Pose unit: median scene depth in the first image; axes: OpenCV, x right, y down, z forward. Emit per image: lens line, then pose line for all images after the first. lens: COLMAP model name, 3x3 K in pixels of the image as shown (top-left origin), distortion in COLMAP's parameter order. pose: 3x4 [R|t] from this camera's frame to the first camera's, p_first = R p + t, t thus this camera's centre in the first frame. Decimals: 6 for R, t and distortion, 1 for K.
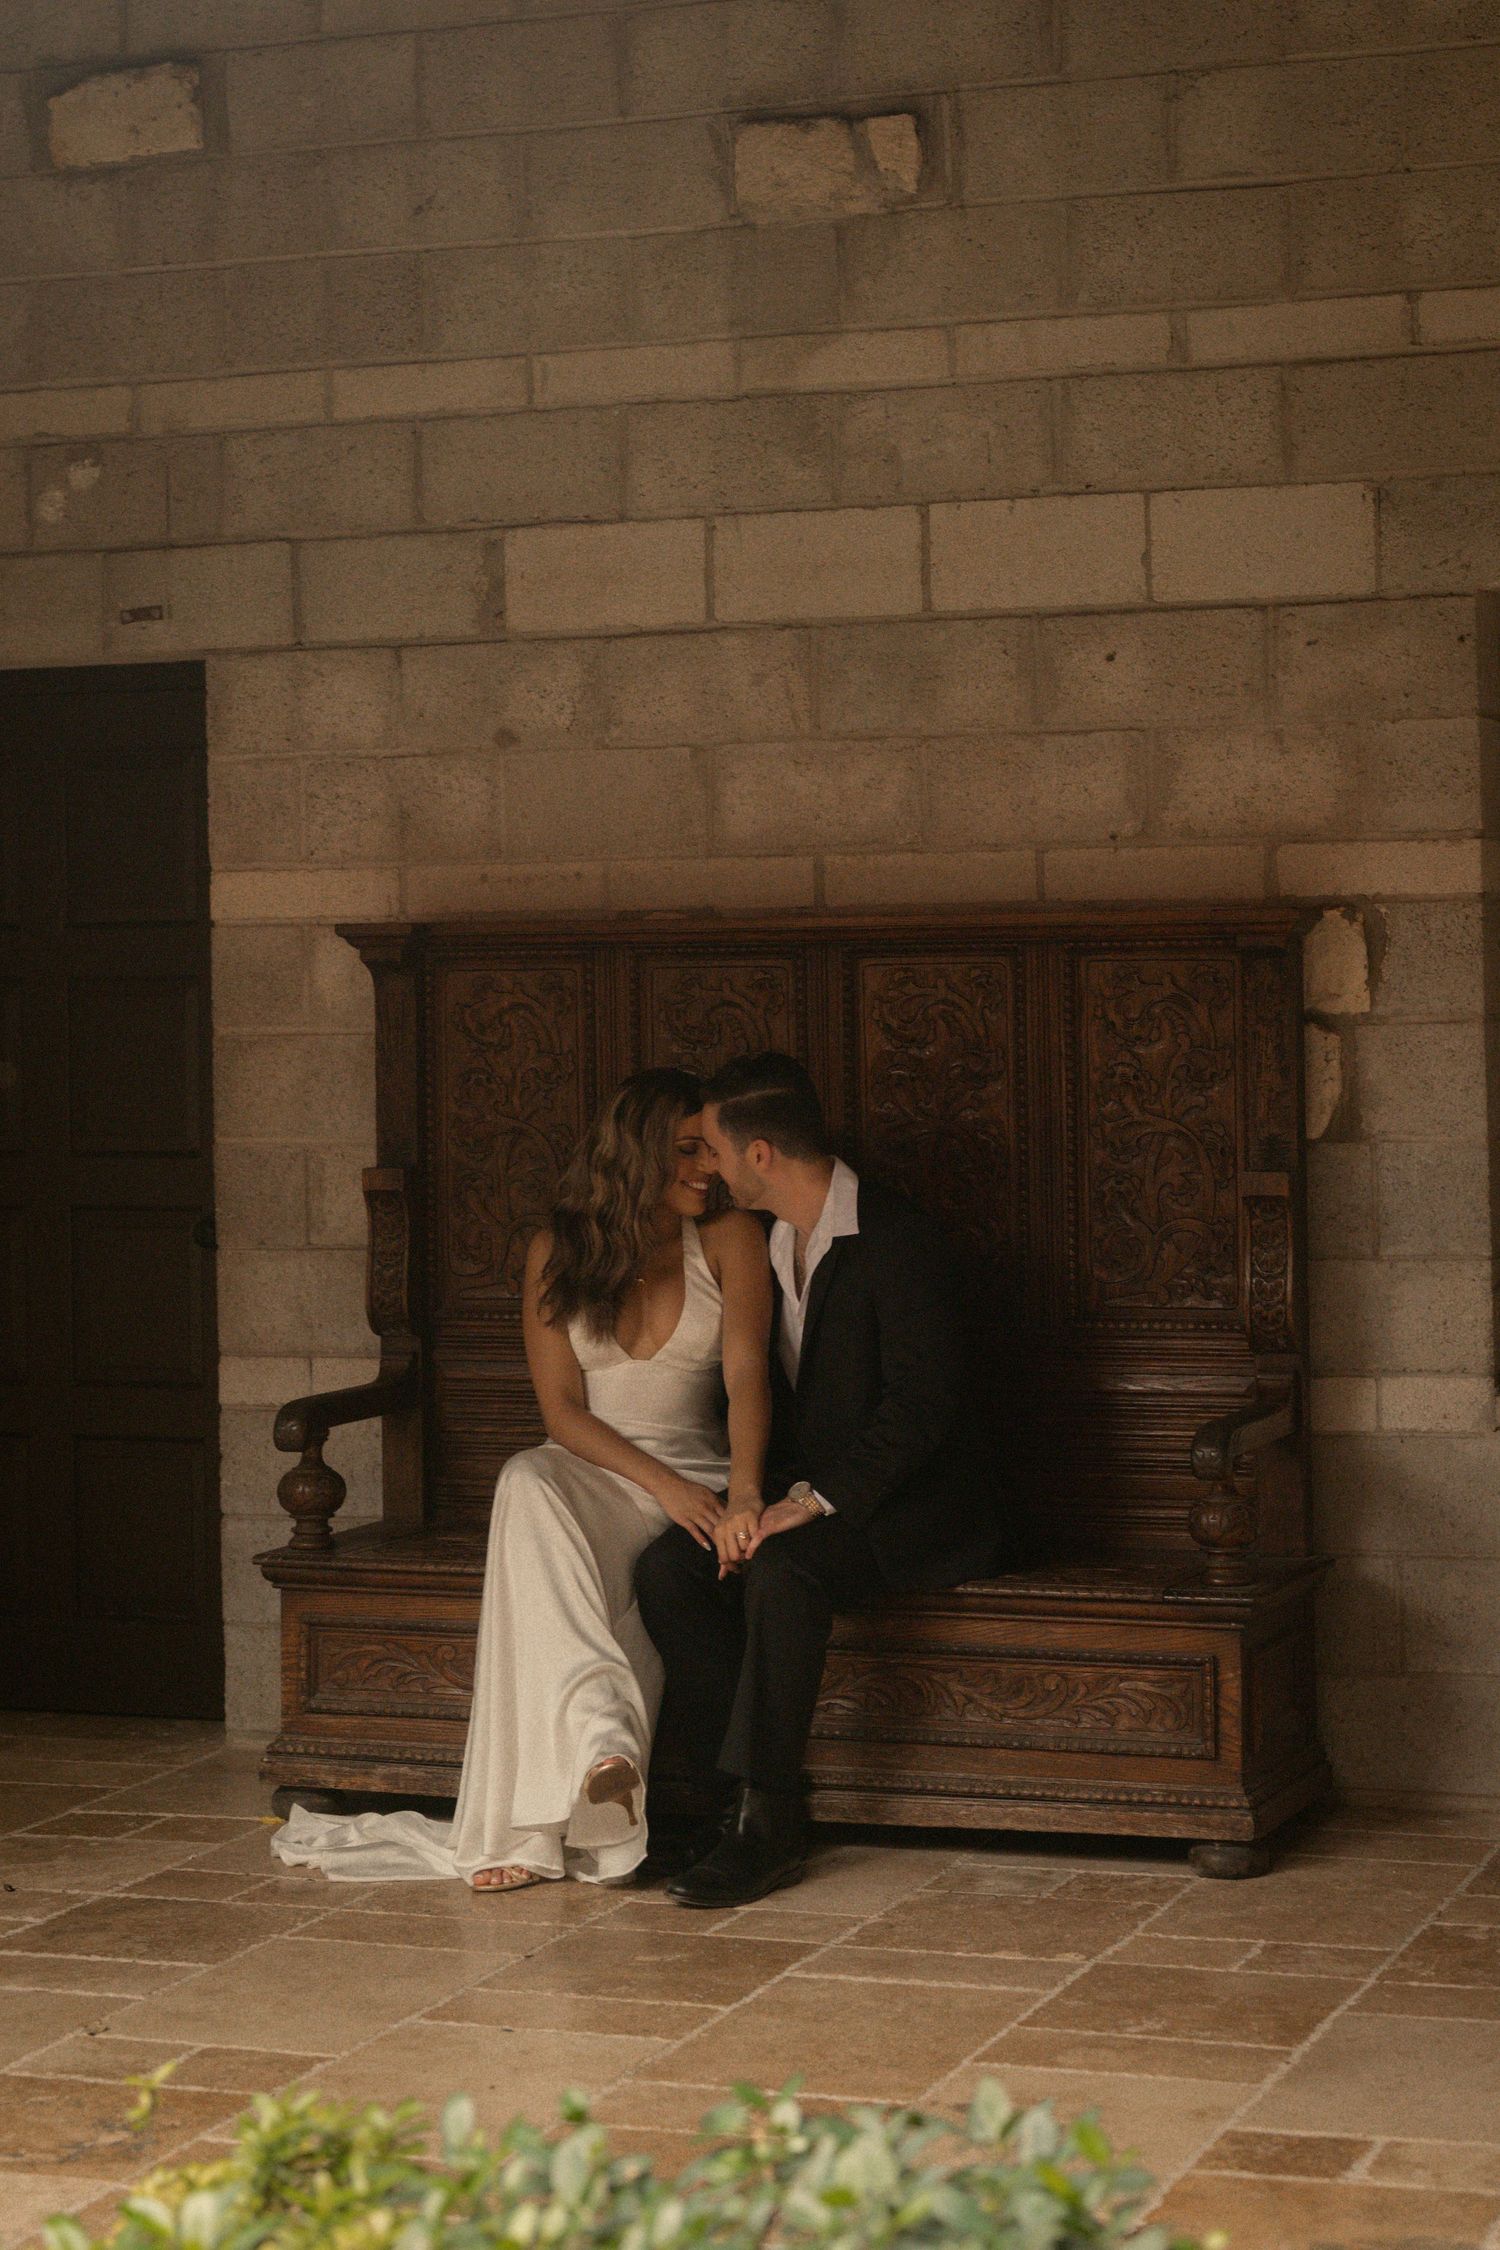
lens RADIAL K [[4287.8, 0, 754.4], [0, 4287.8, 935.1], [0, 0, 1]] dist [0.019036, -0.014766]
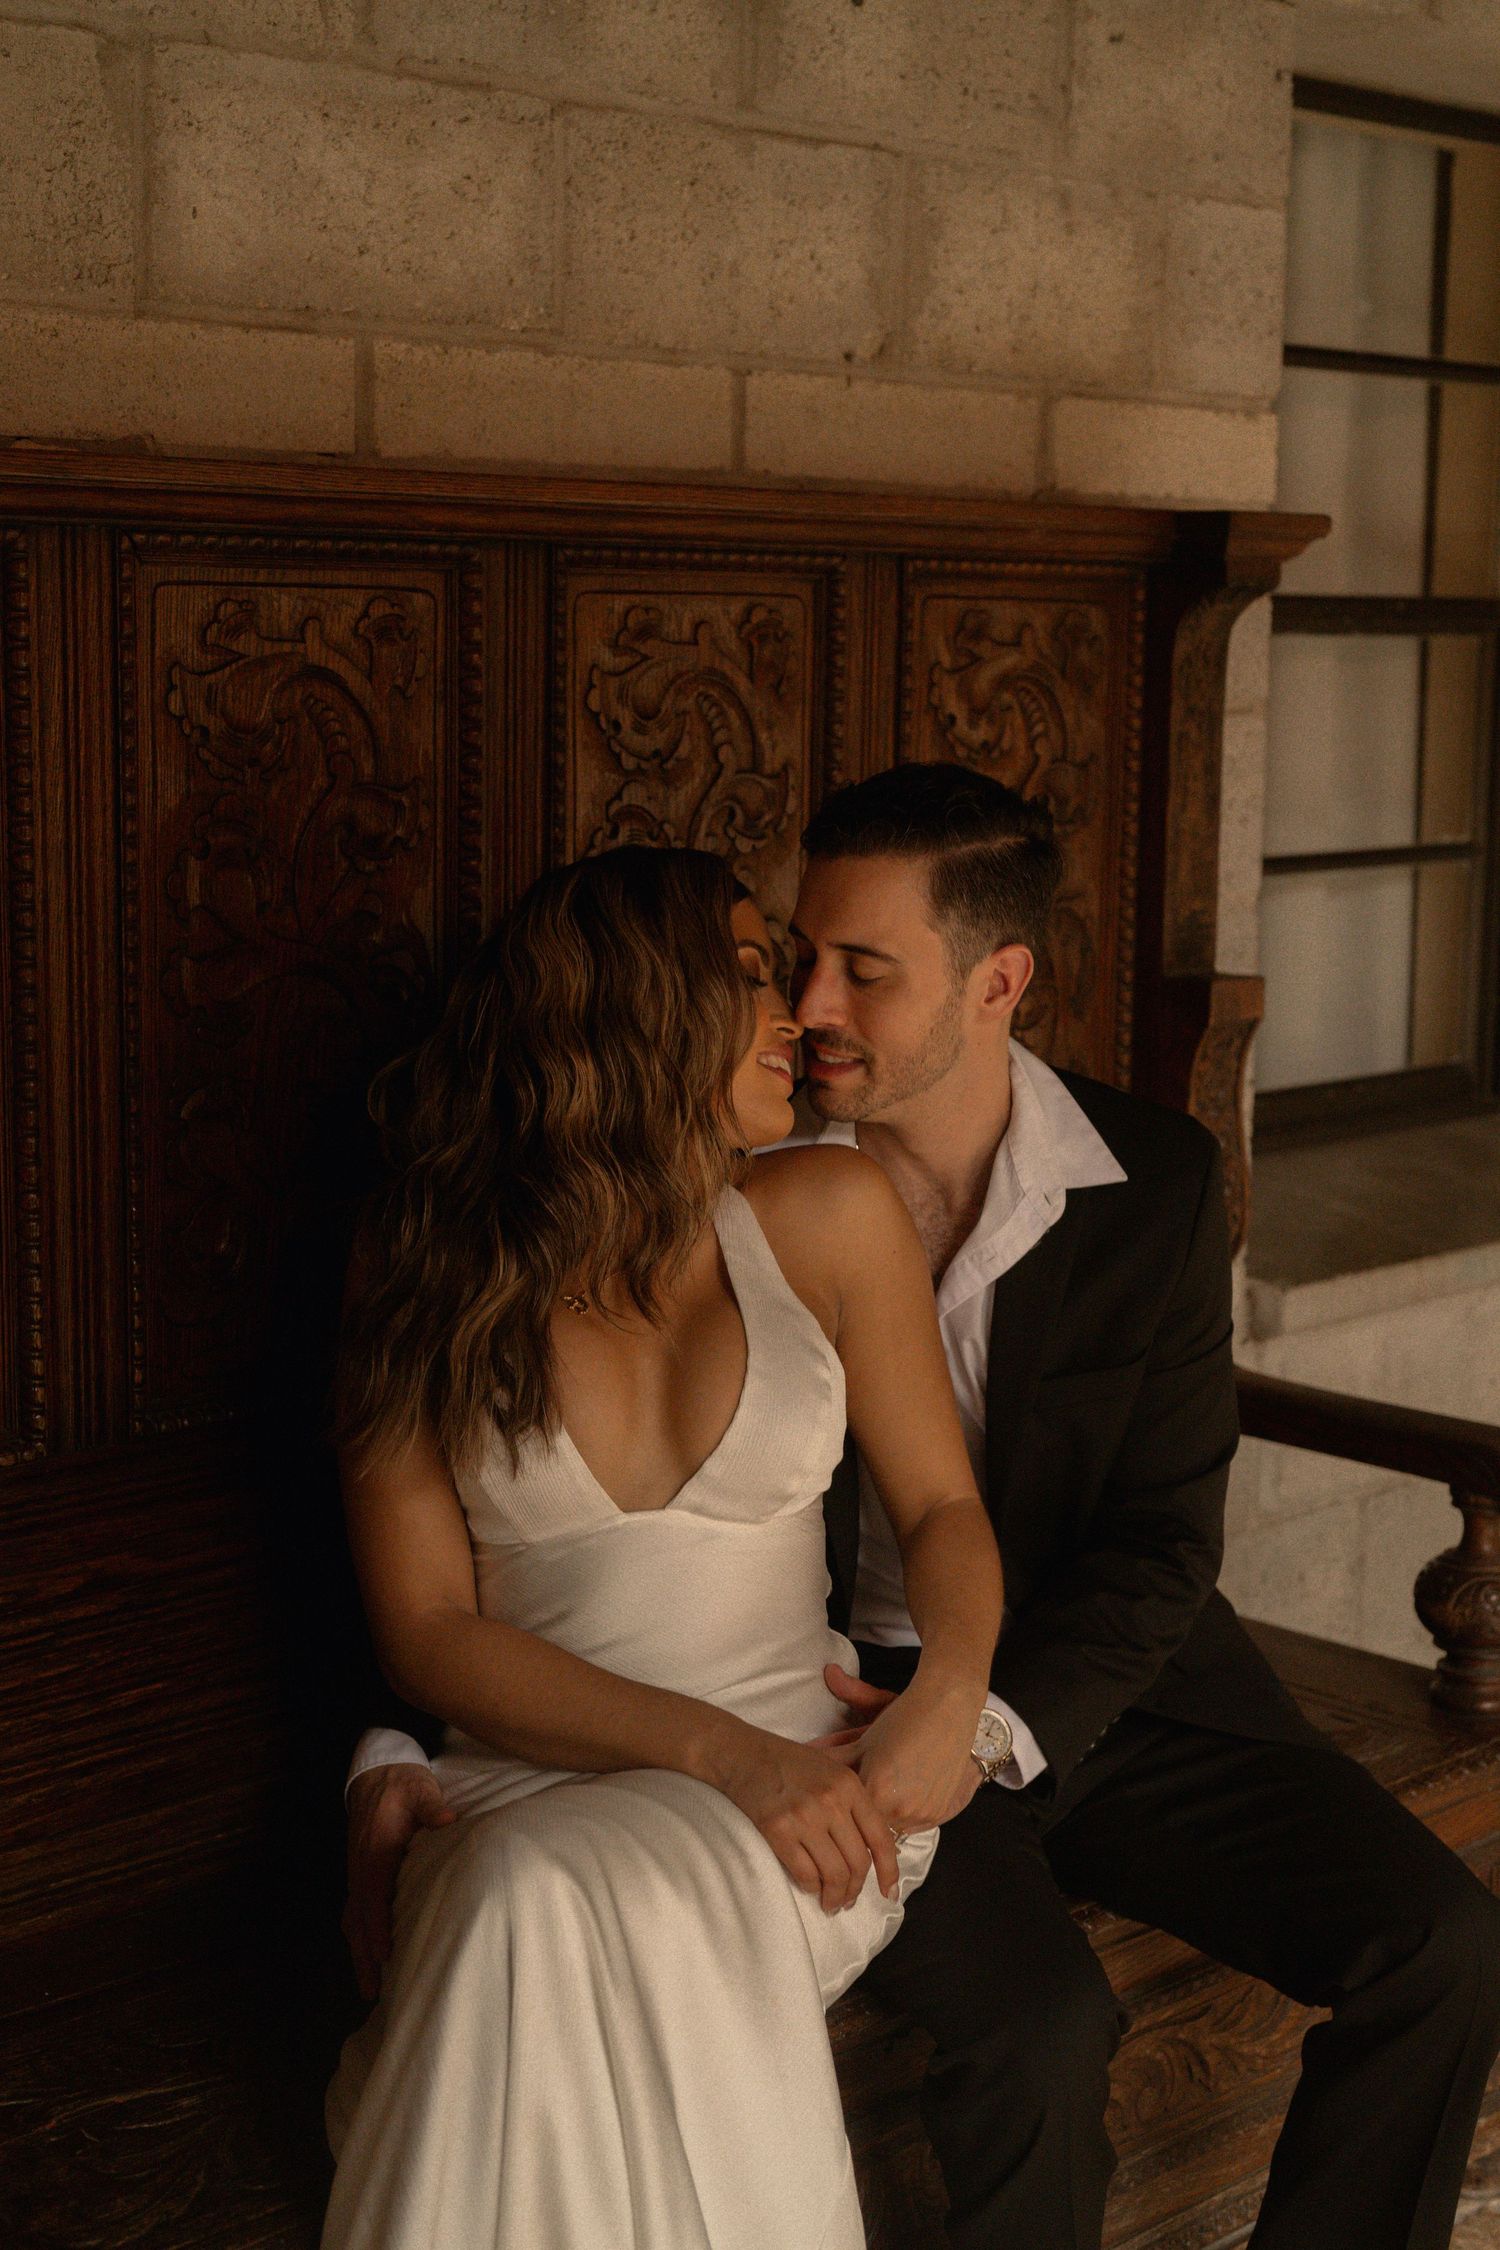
lens RADIAL K [[3252.5, 0, 750.0], [0, 3252.5, 1125.0], [0, 0, 1]] dist [0.019785, -0.055707]
pose [[0.425576, -0.120954, 0.896803, -0.287740], [-0.029326, 0.988663, 0.147259, 0.011592], [-0.904447, -0.088970, 0.417205, 0.832793]]
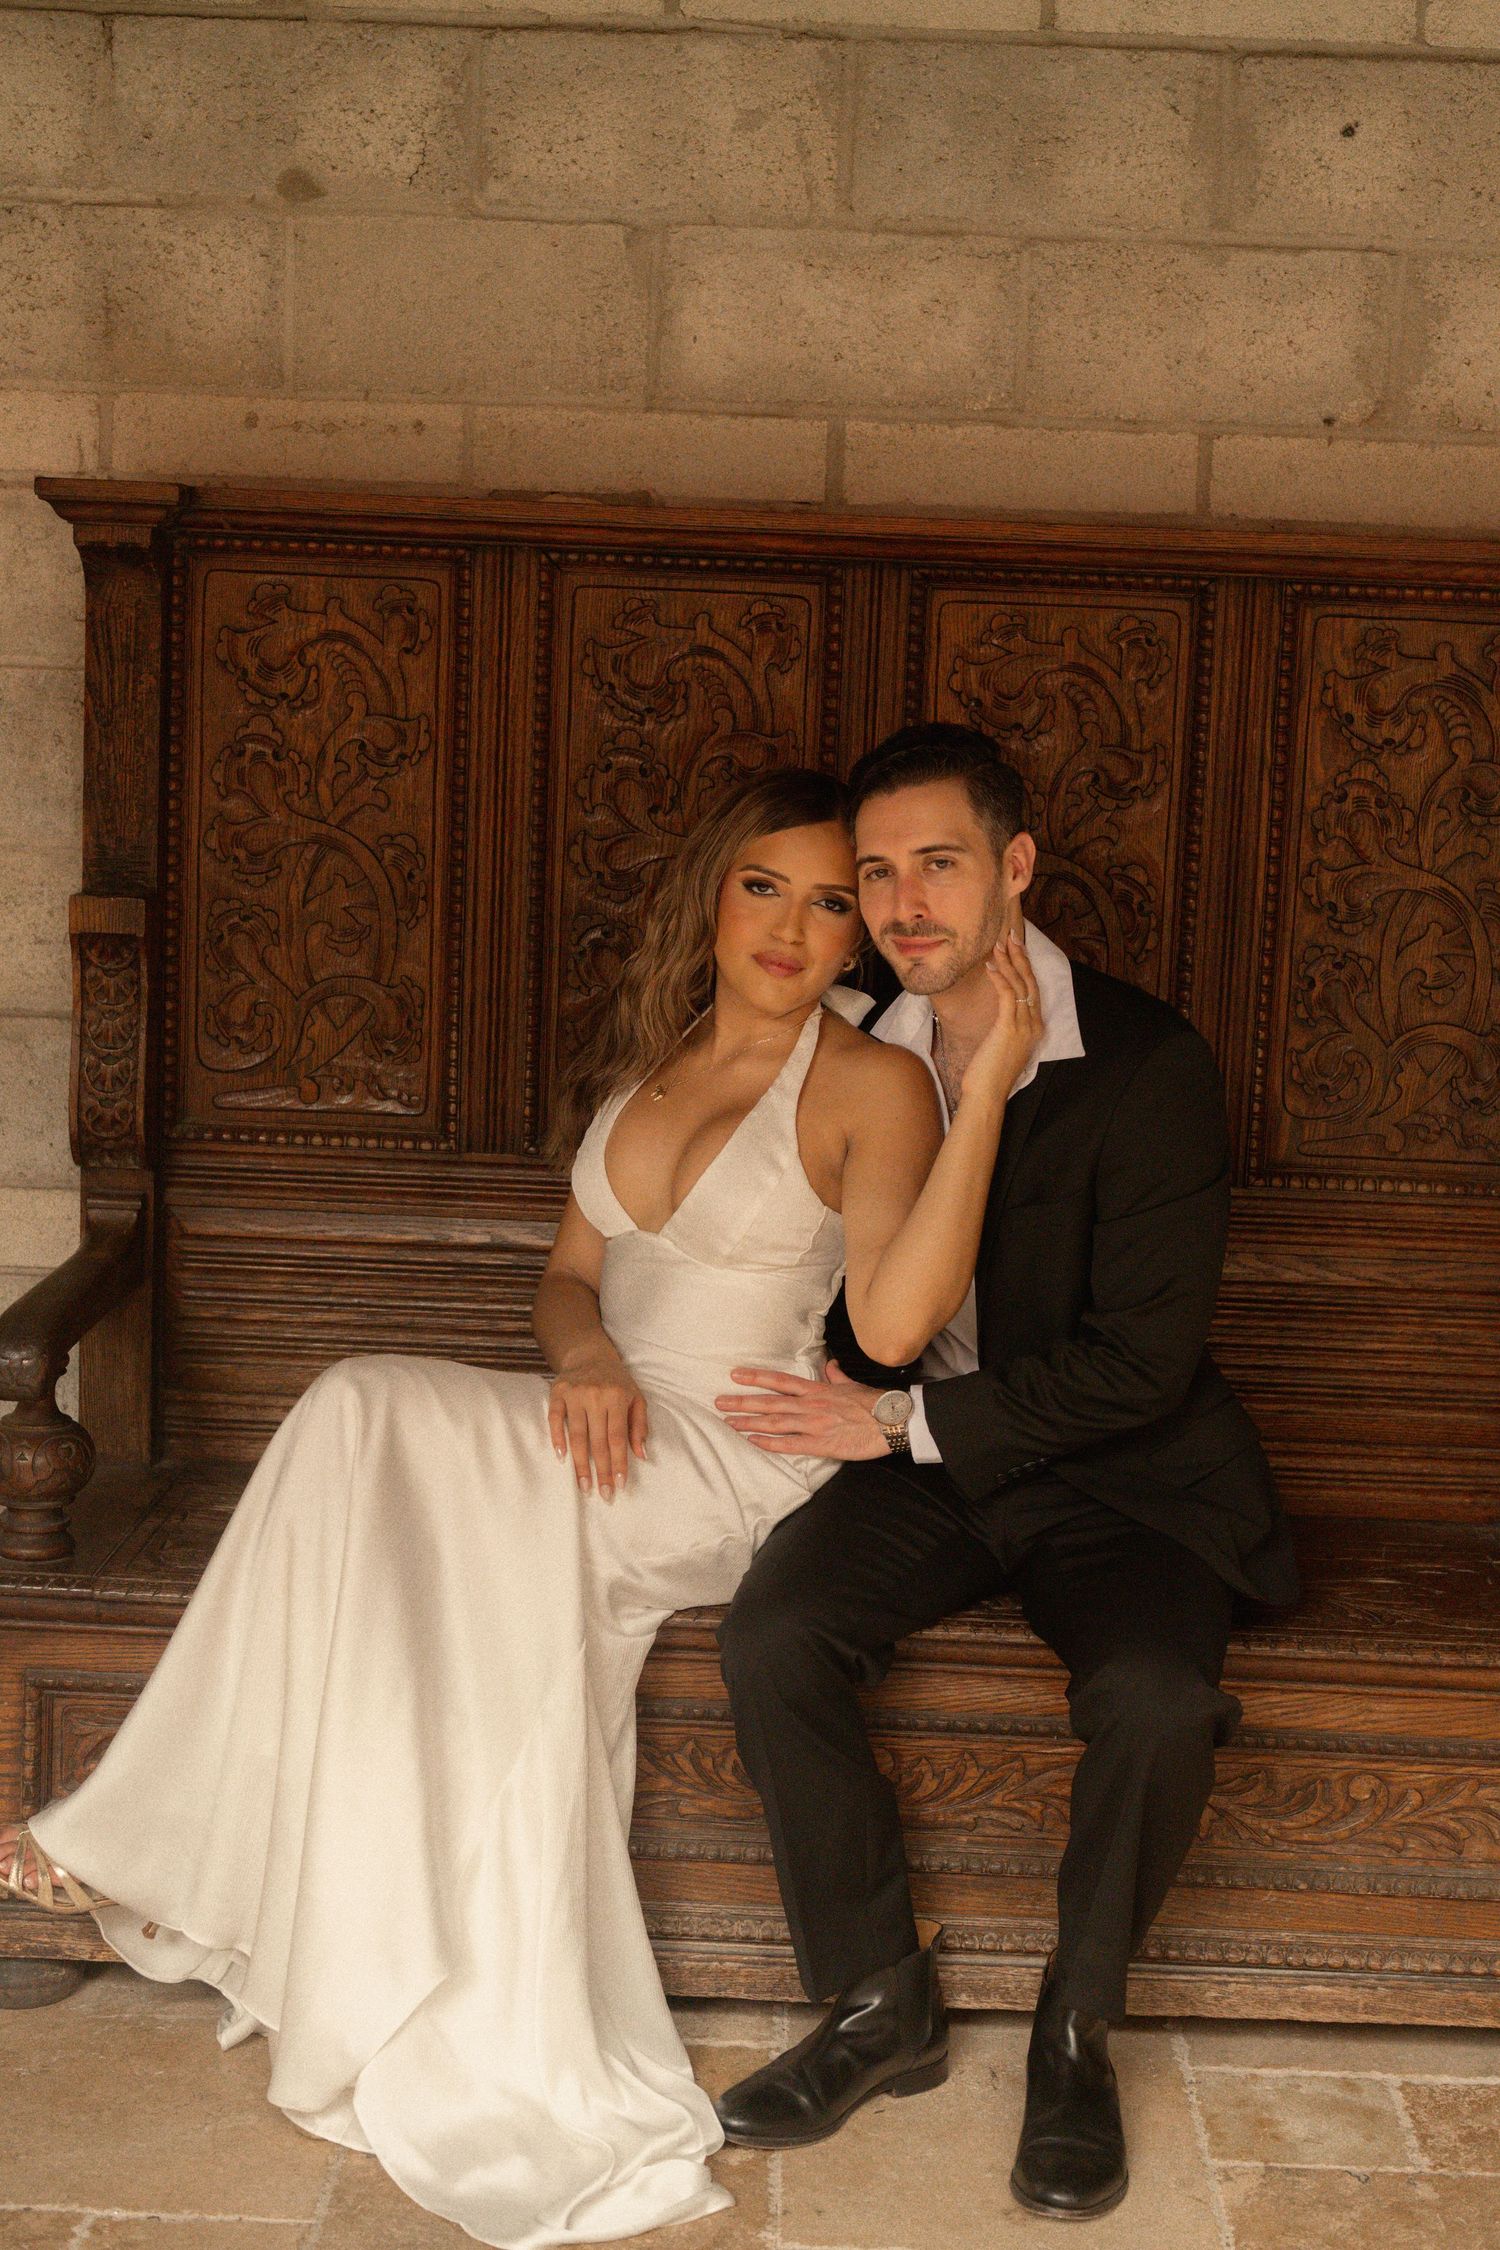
lens RADIAL K [[3219.2, 0, 750.0], [0, 3219.2, 1125.0], [0, 0, 1]] dist [0.000513, 0.008203]
pose [[0.942154, 0.003817, 0.335160, -0.157328], [-0.057855, 0.986779, 0.151396, 0.012889], [-0.330151, -0.162029, 0.929918, 0.562513]]
